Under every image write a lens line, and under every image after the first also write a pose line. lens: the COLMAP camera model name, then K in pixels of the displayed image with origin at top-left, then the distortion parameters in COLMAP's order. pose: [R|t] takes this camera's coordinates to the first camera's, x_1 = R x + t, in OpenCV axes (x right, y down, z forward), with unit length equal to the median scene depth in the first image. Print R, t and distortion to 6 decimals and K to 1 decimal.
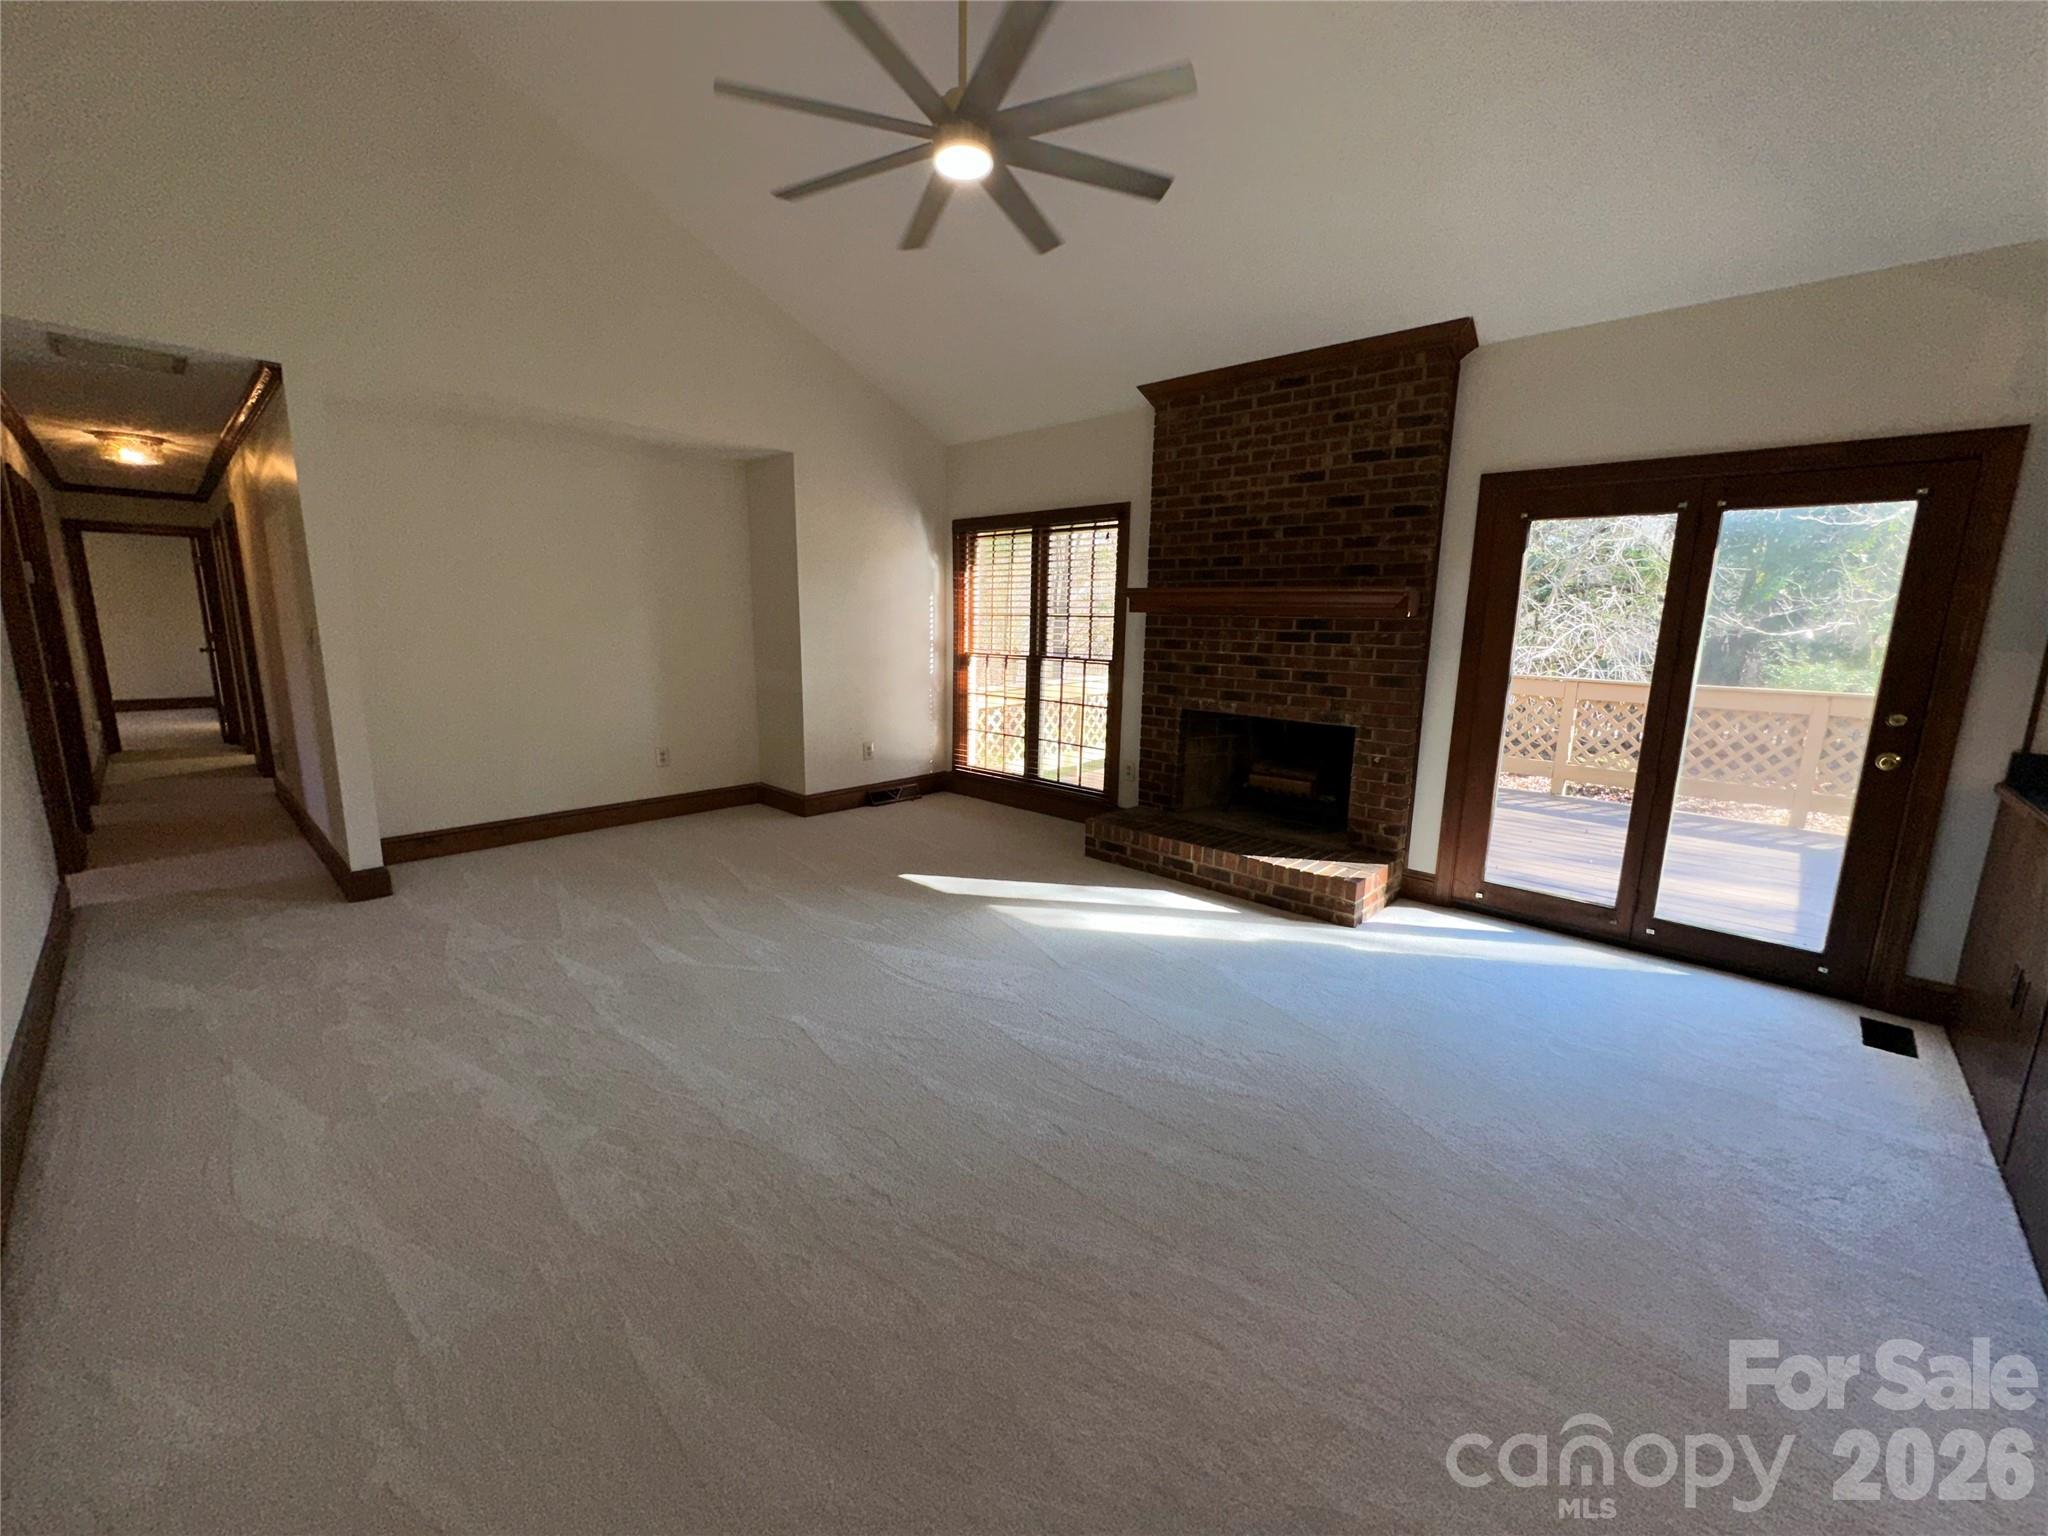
lens RADIAL K [[815.0, 0, 1027.8], [0, 815.0, 767.2], [0, 0, 1]] dist [-0.007245, 0.001169]
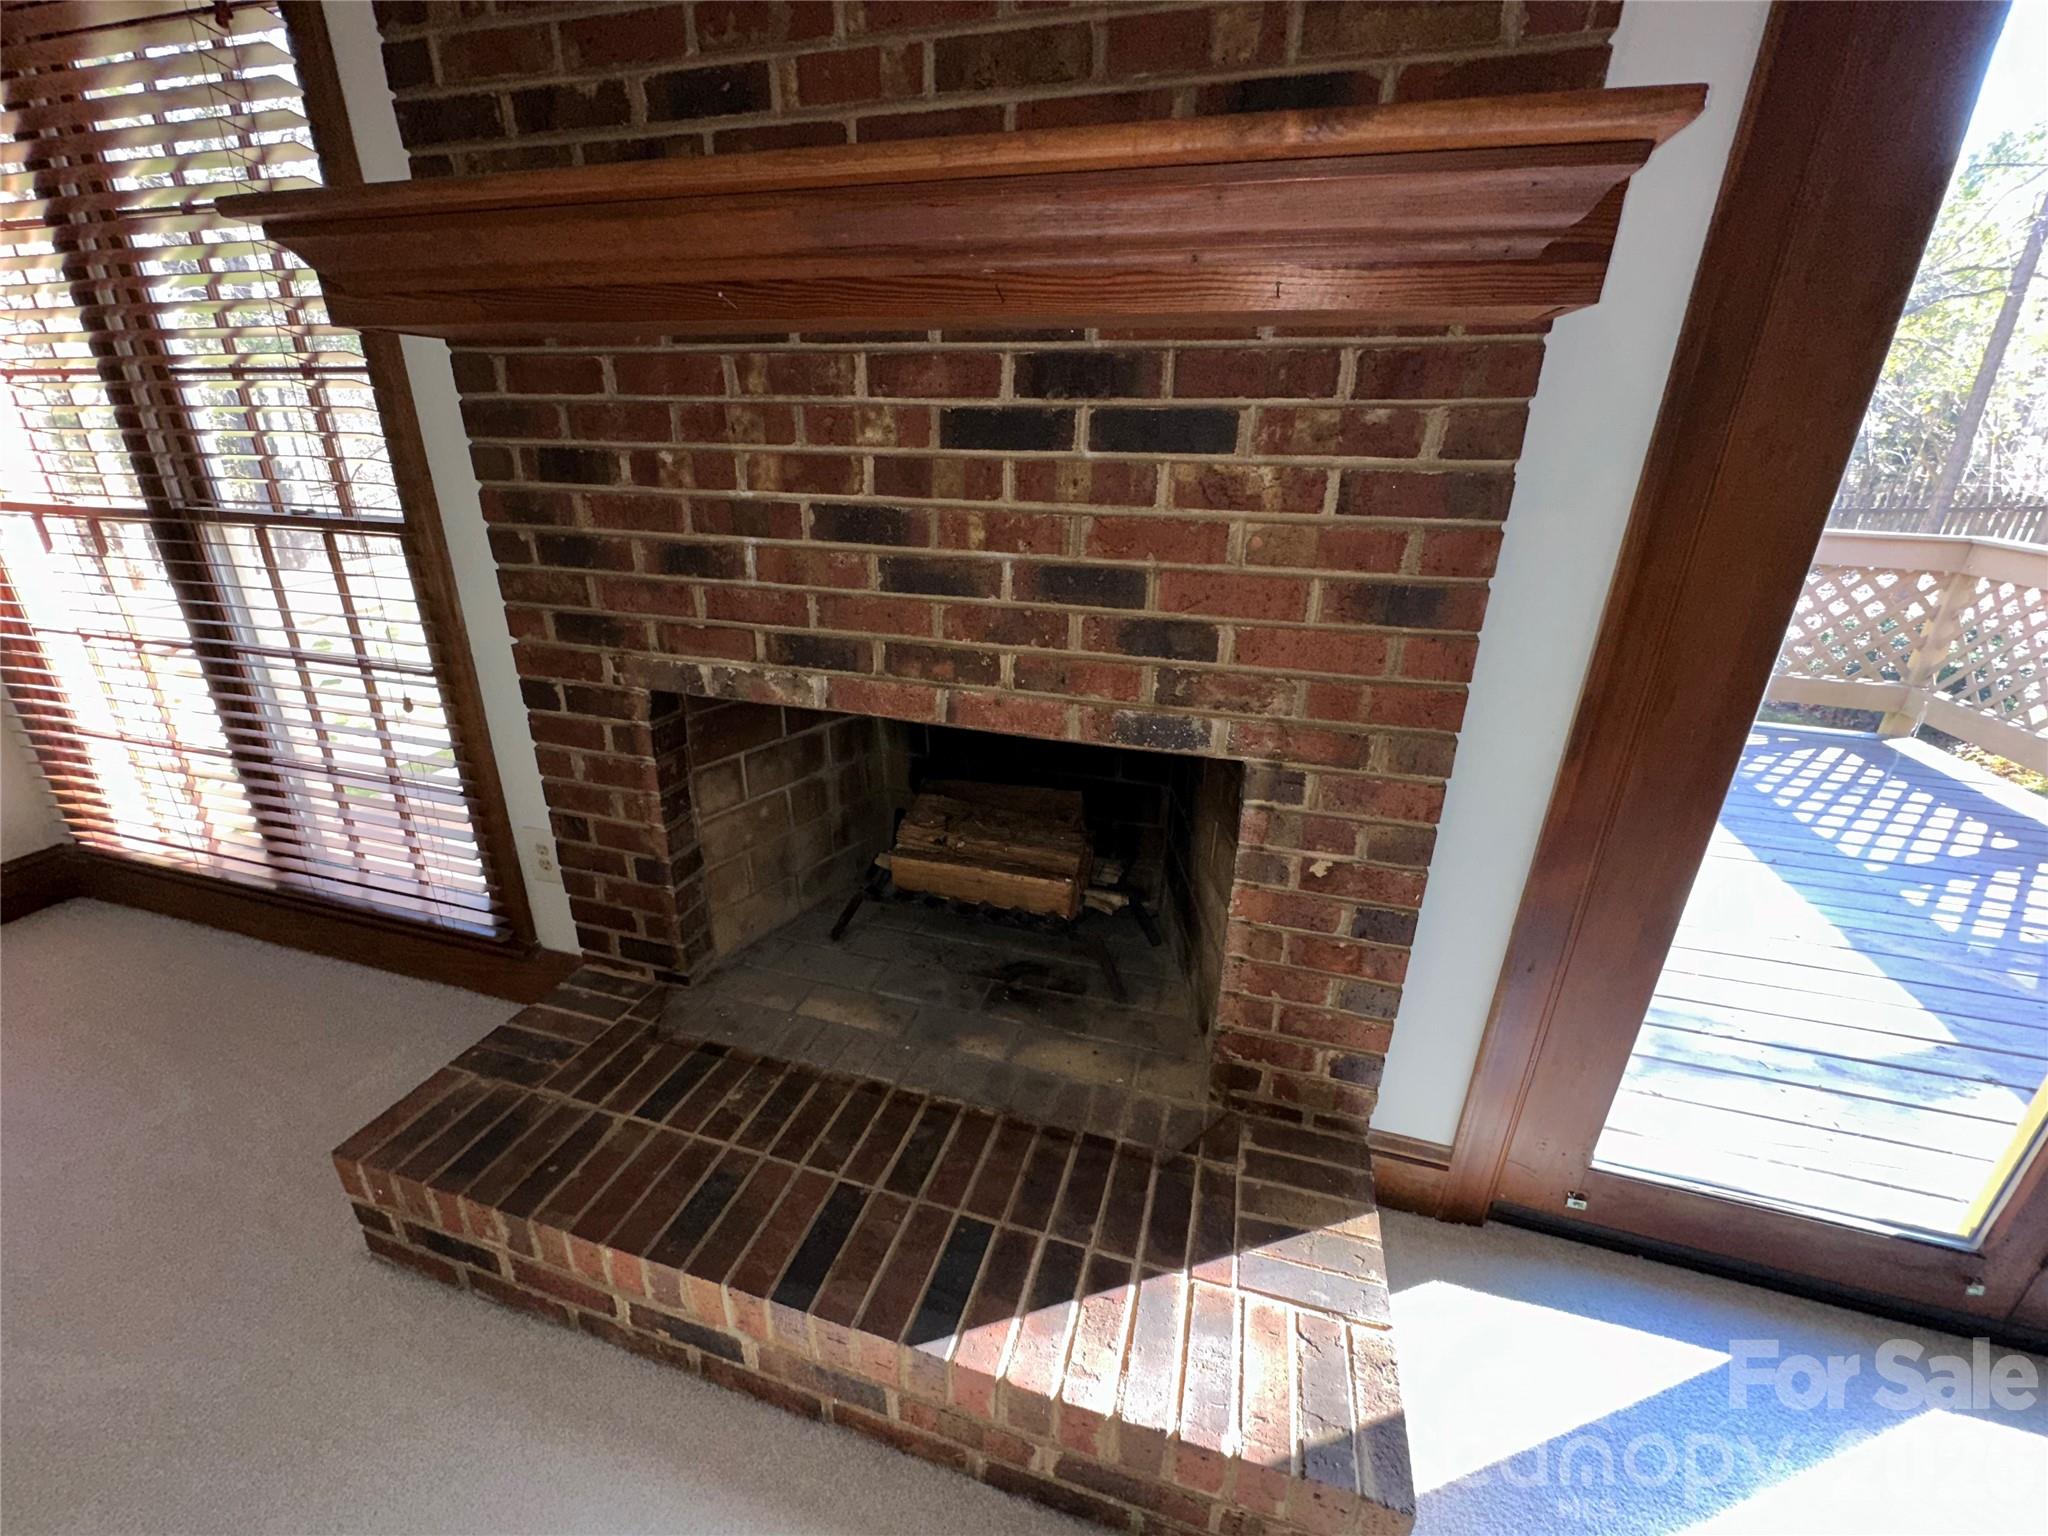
lens RADIAL K [[815.0, 0, 1024.4], [0, 815.0, 766.1], [0, 0, 1]] dist [-0.007245, 0.001169]
pose [[0.893456, -0.169502, 0.415939, 0.208203], [0.079425, 0.971087, 0.225125, -0.114996], [-0.442073, -0.168103, 0.881086, 0.761261]]
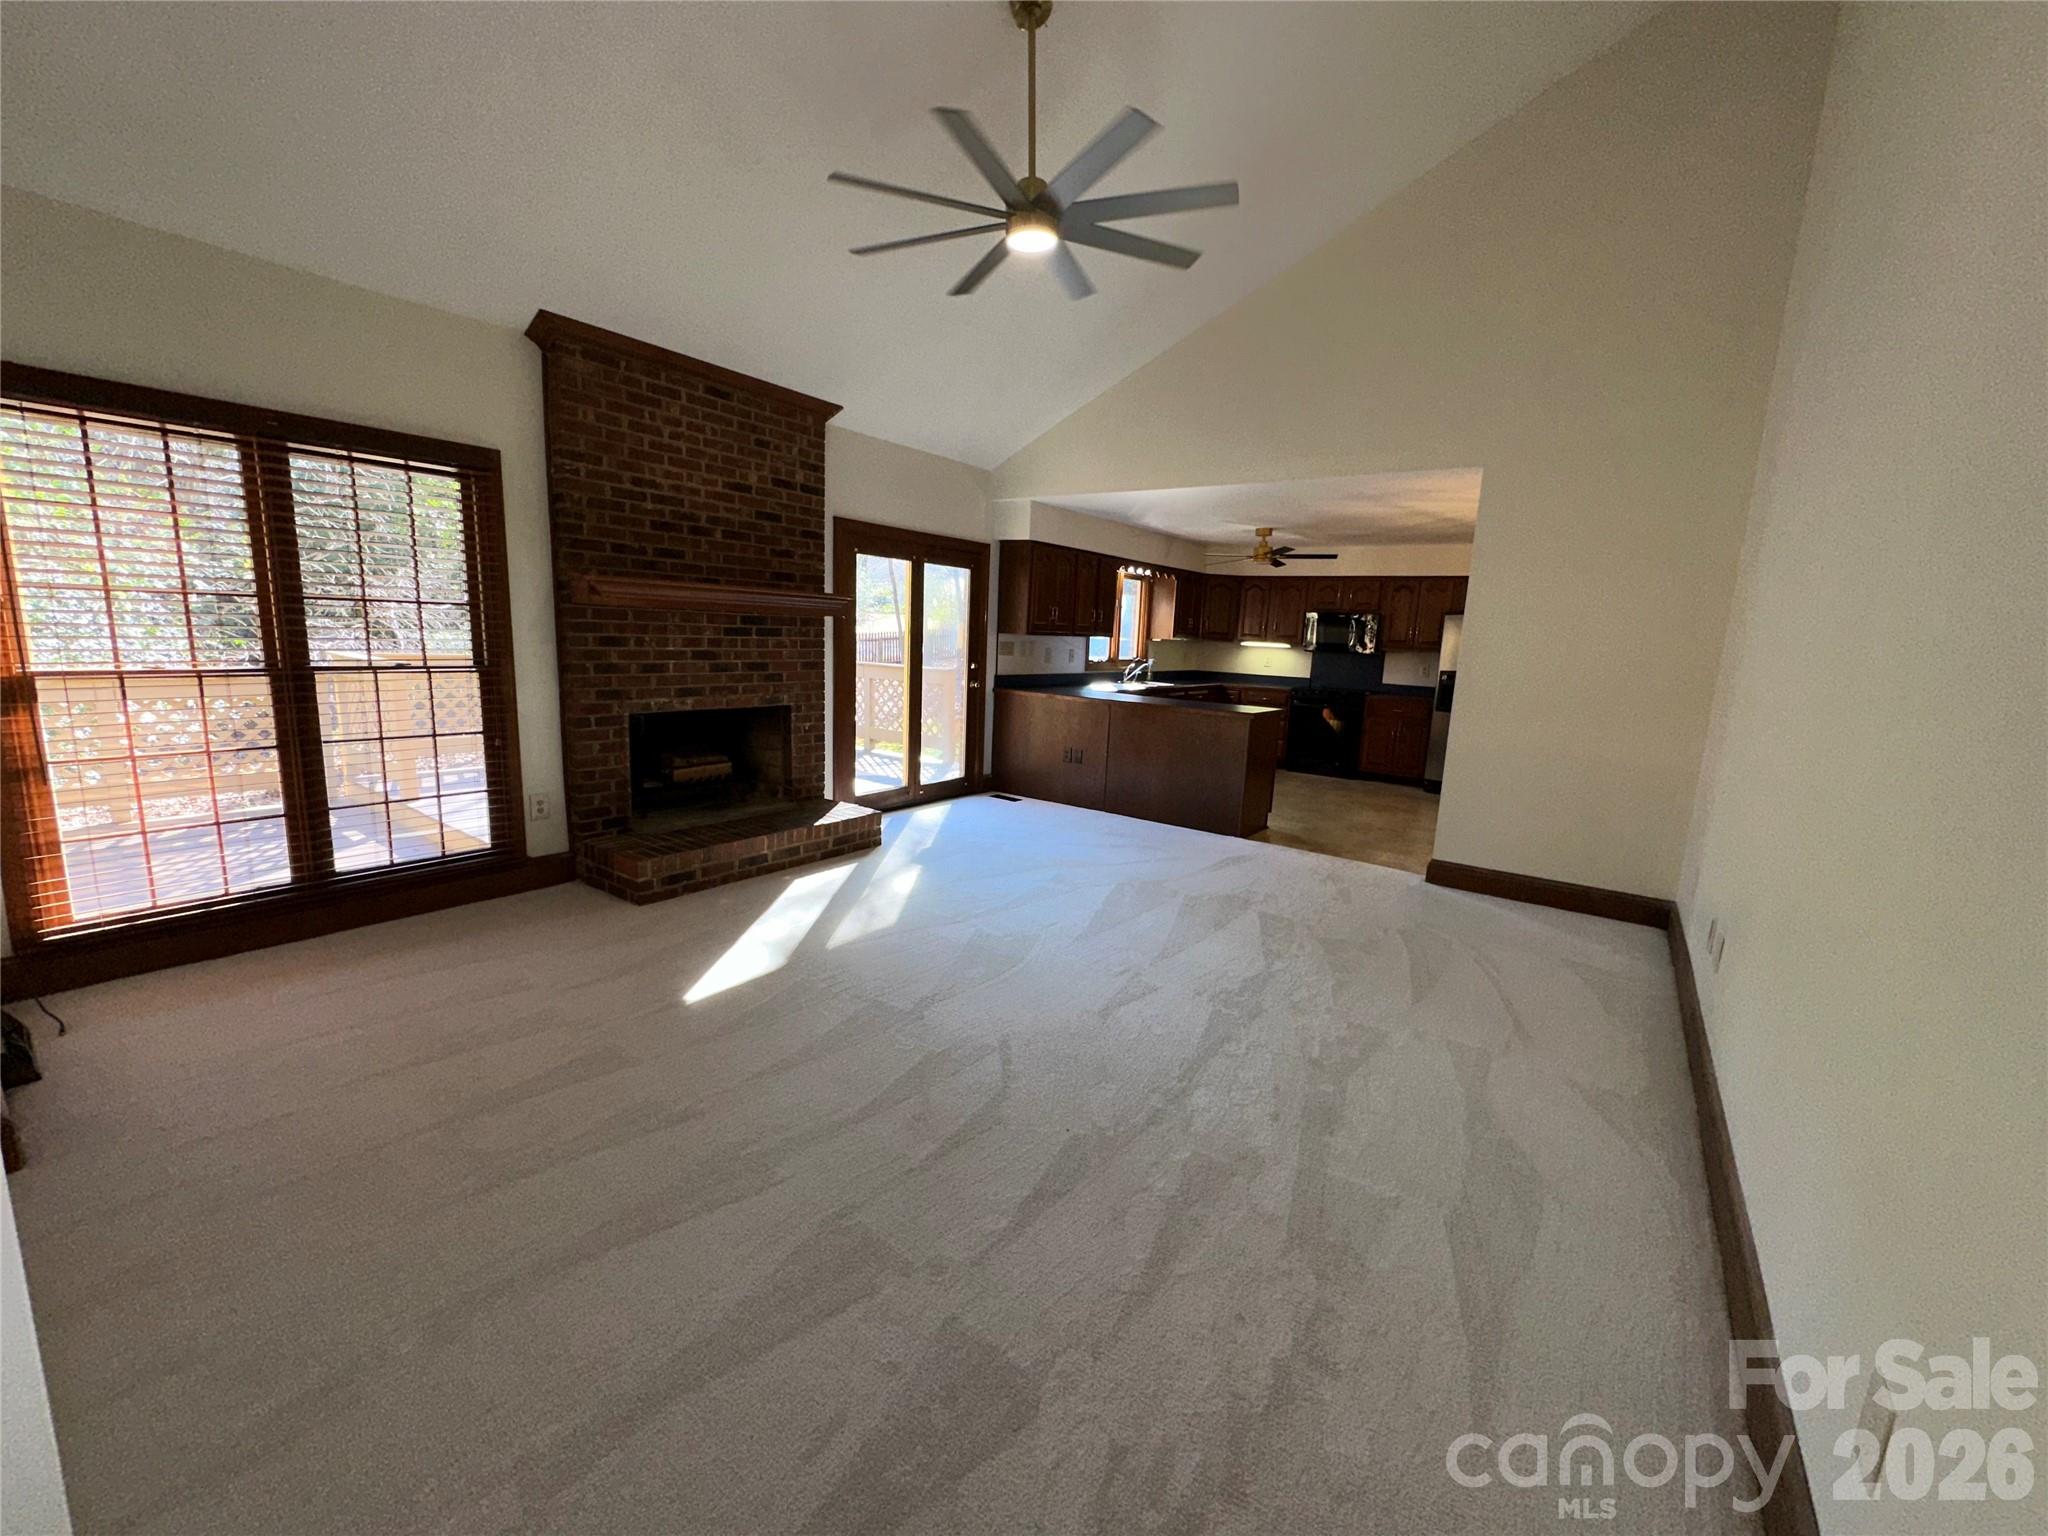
lens RADIAL K [[815.0, 0, 1036.2], [0, 815.0, 764.2], [0, 0, 1]] dist [-0.007245, 0.001169]
pose [[-0.134040, -0.185085, 0.973538, -0.835714], [0.134684, 0.969885, 0.202934, -0.157169], [-0.981781, 0.158322, -0.105076, 0.758438]]
